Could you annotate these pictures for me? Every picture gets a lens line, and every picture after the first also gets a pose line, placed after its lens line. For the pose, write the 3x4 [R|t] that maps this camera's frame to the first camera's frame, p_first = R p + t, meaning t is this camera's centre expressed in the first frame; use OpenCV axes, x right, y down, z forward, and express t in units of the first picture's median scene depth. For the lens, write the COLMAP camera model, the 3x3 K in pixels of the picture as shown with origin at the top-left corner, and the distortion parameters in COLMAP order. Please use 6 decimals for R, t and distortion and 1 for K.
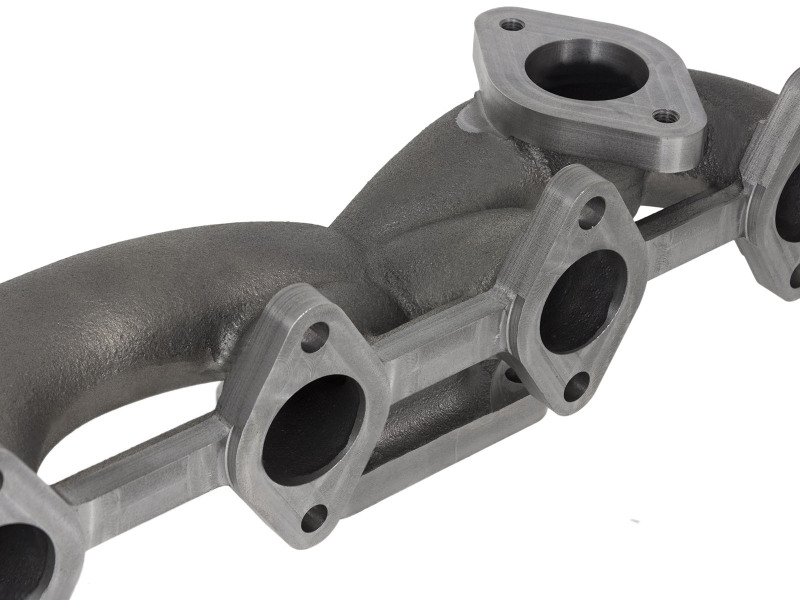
lens RADIAL K [[1248.7, 0, 399.6], [0, 1248.7, 298.8], [0, 0, 1]] dist [0.032681, 0.000000]
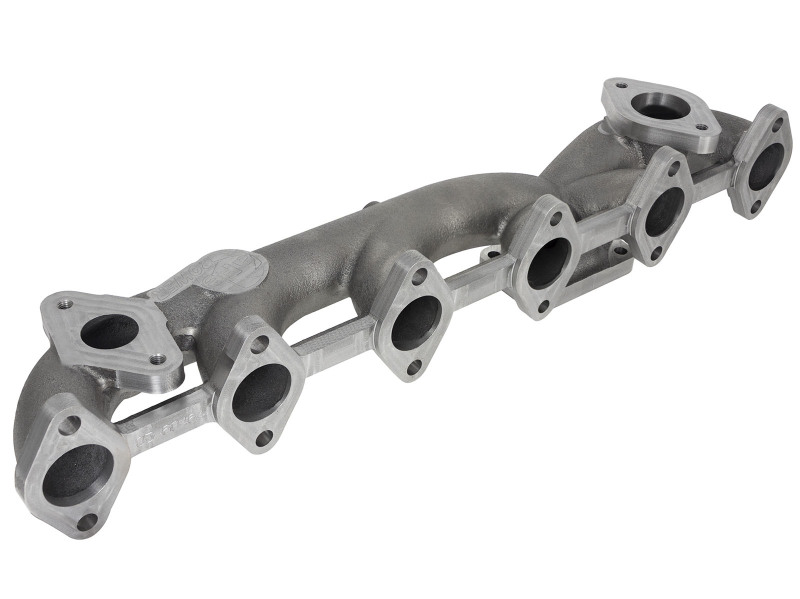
lens RADIAL K [[641.5, 0, 400.3], [0, 641.5, 300.9], [0, 0, 1]] dist [0.004037, 0.001961]
pose [[0.999665, 0.022159, -0.013390, -0.278382], [-0.021719, 0.999248, 0.032124, 0.124985], [0.014092, -0.031823, 0.999394, -0.105265]]
